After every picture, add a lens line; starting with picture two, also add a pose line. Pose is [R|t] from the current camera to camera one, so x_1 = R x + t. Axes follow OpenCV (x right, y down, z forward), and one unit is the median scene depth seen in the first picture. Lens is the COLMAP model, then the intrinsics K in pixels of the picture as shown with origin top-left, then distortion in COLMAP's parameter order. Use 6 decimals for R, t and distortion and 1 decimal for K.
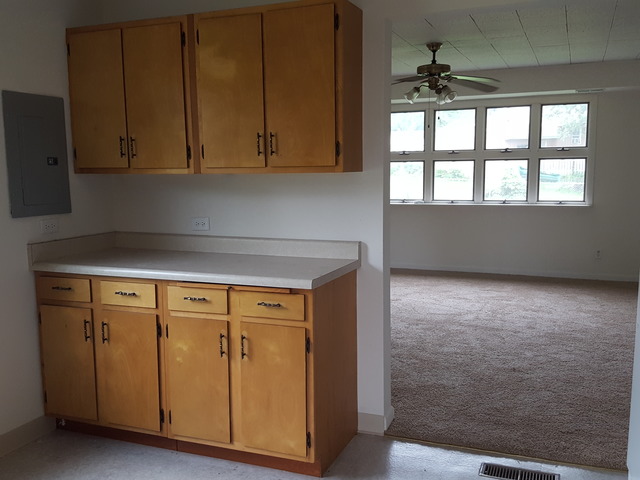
lens RADIAL K [[616.5, 0, 298.4], [0, 616.5, 240.5], [0, 0, 1]] dist [0.173691, -0.283304]
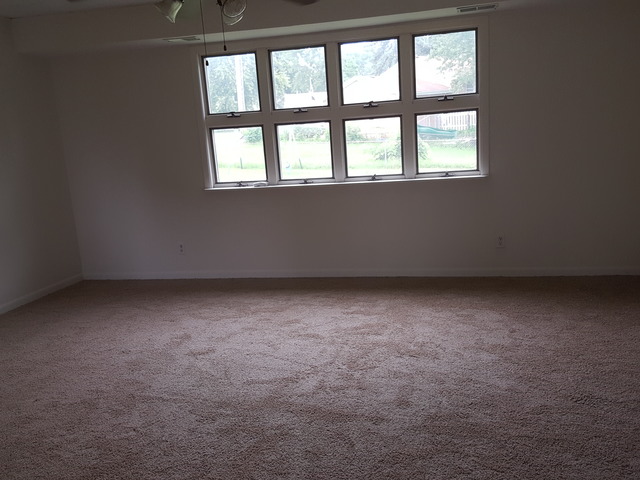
lens RADIAL K [[616.5, 0, 298.4], [0, 616.5, 240.5], [0, 0, 1]] dist [0.173691, -0.283304]
pose [[0.987934, -0.080872, 0.132083, 0.157096], [0.073810, 0.995612, 0.057528, -0.040538], [-0.136156, -0.047085, 0.989568, 0.334393]]
